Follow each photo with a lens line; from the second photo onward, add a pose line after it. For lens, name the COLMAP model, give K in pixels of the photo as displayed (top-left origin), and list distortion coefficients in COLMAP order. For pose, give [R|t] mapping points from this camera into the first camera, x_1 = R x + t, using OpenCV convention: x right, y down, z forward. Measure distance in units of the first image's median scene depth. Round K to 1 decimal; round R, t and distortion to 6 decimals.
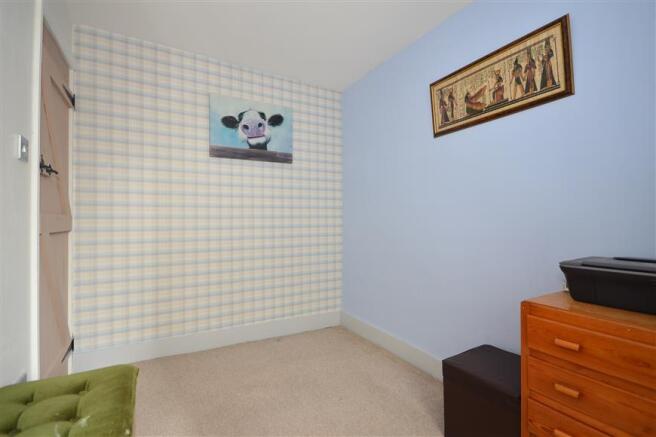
lens RADIAL K [[340.1, 0, 328.0], [0, 340.1, 221.5], [0, 0, 1]] dist [0.002273, 0.000168]
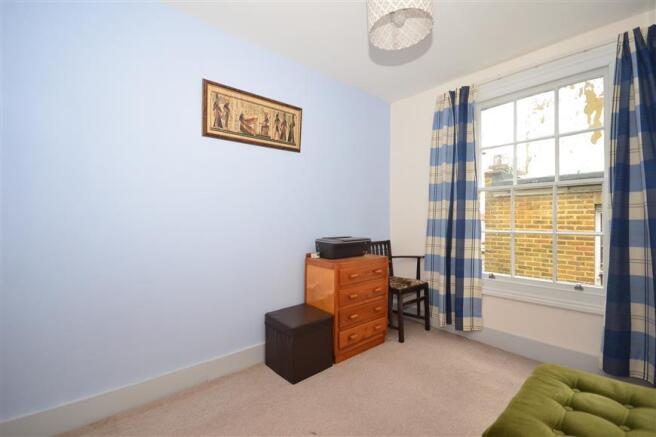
lens RADIAL K [[301.9, 0, 328.0], [0, 301.9, 217.4], [0, 0, 1]] dist [-0.000974, -0.000014]
pose [[-0.259544, 0.001755, 0.965730, -0.703092], [-0.014495, 0.999879, -0.005713, -0.016413], [-0.965622, -0.015481, -0.259487, 1.010693]]
